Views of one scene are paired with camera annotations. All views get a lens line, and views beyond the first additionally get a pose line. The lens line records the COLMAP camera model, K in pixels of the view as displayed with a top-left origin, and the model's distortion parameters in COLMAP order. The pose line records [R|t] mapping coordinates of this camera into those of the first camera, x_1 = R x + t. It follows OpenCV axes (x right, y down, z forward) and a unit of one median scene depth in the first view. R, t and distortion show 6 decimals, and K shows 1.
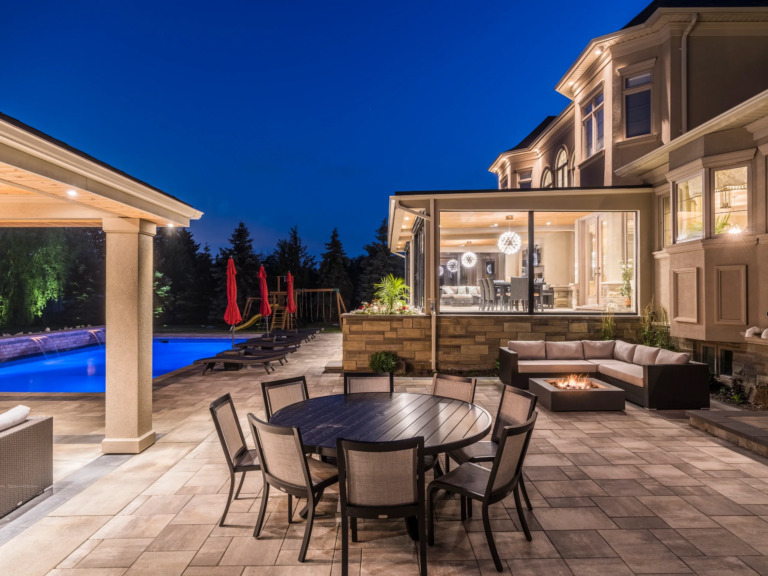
lens RADIAL K [[494.3, 0, 382.2], [0, 494.3, 290.5], [0, 0, 1]] dist [0.002370, -0.000607]
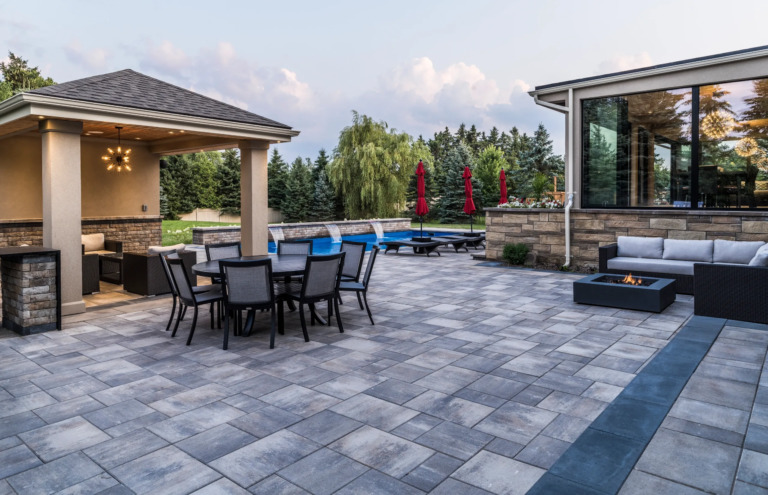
lens RADIAL K [[500.2, 0, 376.7], [0, 500.2, 205.1], [0, 0, 1]] dist [-0.005849, -0.000583]
pose [[0.763567, 0.006471, -0.645696, 0.640309], [0.006875, 0.999812, 0.018150, 0.031315], [0.645692, -0.018298, 0.763379, 0.006096]]
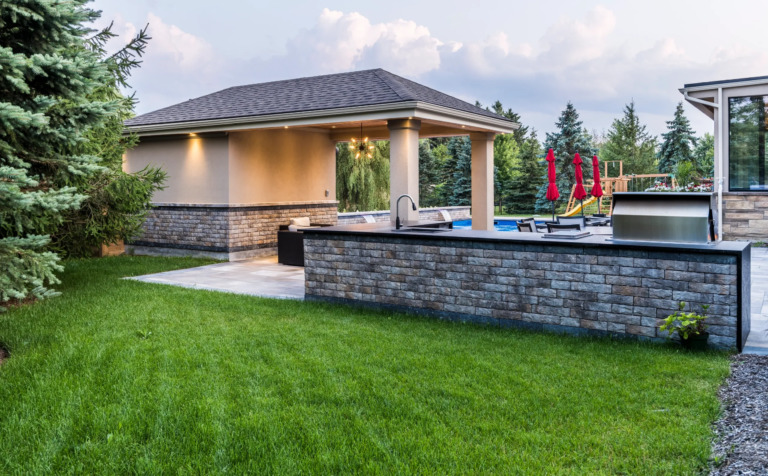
lens RADIAL K [[628.5, 0, 384.2], [0, 628.5, 191.9], [0, 0, 1]] dist [0.003573, 0.006596]
pose [[0.836693, -0.000031, -0.547672, 0.352954], [0.009180, 0.999860, 0.013967, 0.032544], [0.547595, -0.016714, 0.836577, -0.876541]]
